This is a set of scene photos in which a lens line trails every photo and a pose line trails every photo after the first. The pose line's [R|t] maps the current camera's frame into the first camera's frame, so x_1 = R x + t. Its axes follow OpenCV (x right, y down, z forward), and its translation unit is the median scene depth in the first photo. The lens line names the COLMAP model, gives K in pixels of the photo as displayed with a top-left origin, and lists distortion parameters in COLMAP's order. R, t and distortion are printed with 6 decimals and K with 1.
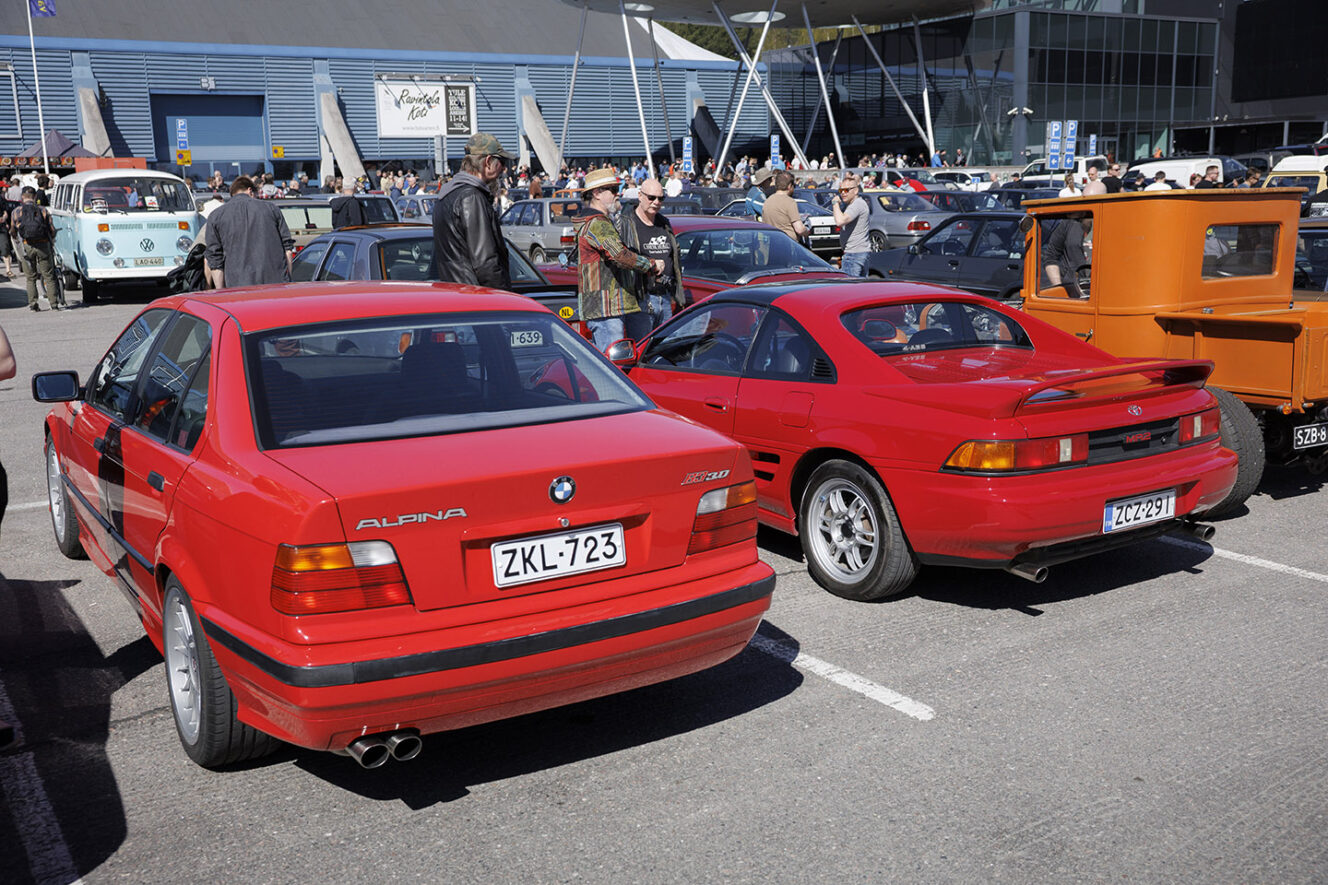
lens RADIAL K [[1341.2, 0, 664.0], [0, 1341.2, 442.5], [0, 0, 1]] dist [-0.050573, 0.175518]
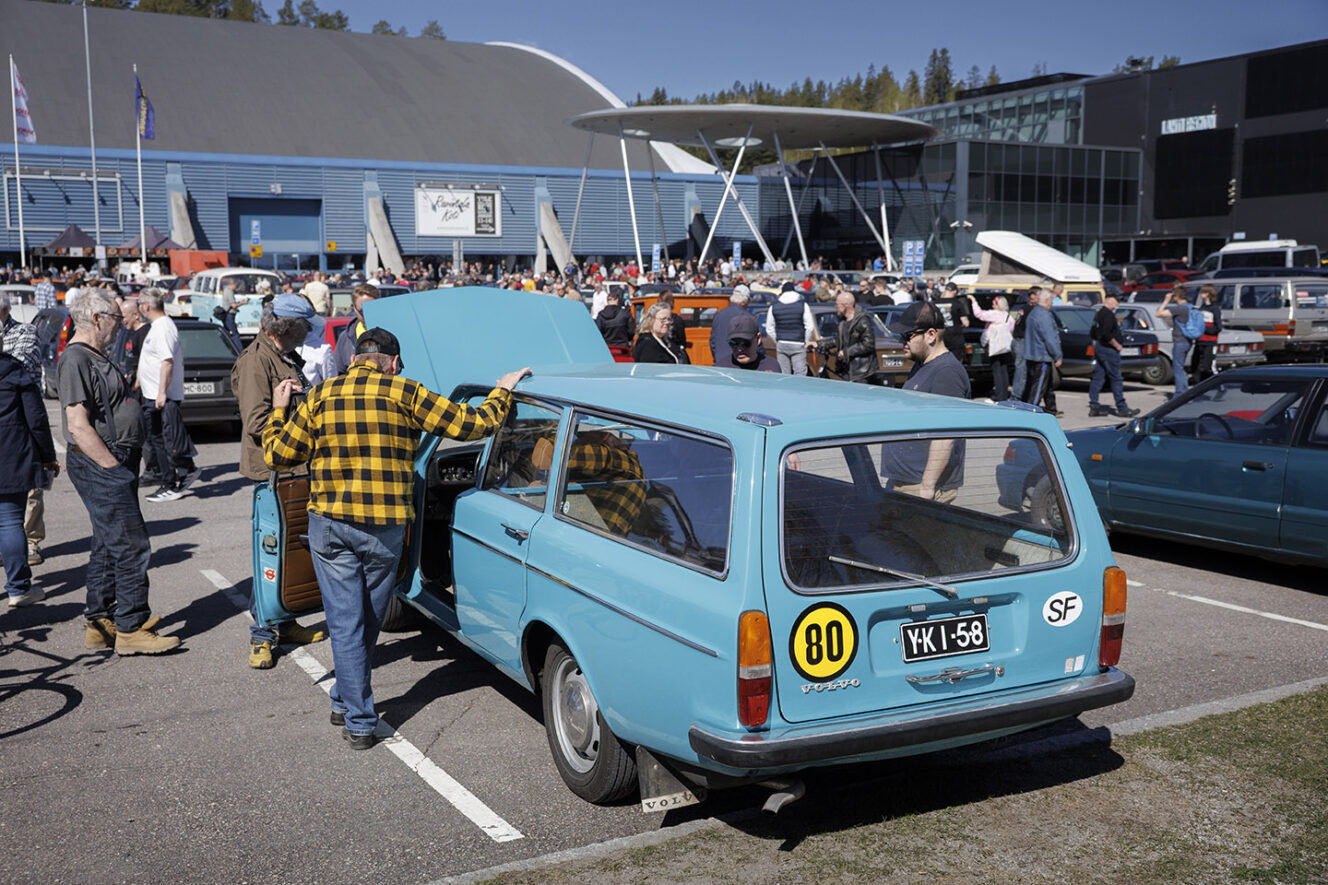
lens RADIAL K [[1415.5, 0, 664.0], [0, 1415.5, 442.5], [0, 0, 1]] dist [0.006203, 0.002388]
pose [[0.998810, 0.024805, -0.041999, 0.061441], [-0.027829, 0.996943, -0.073002, 0.038493], [0.040060, 0.074084, 0.996447, -0.221065]]
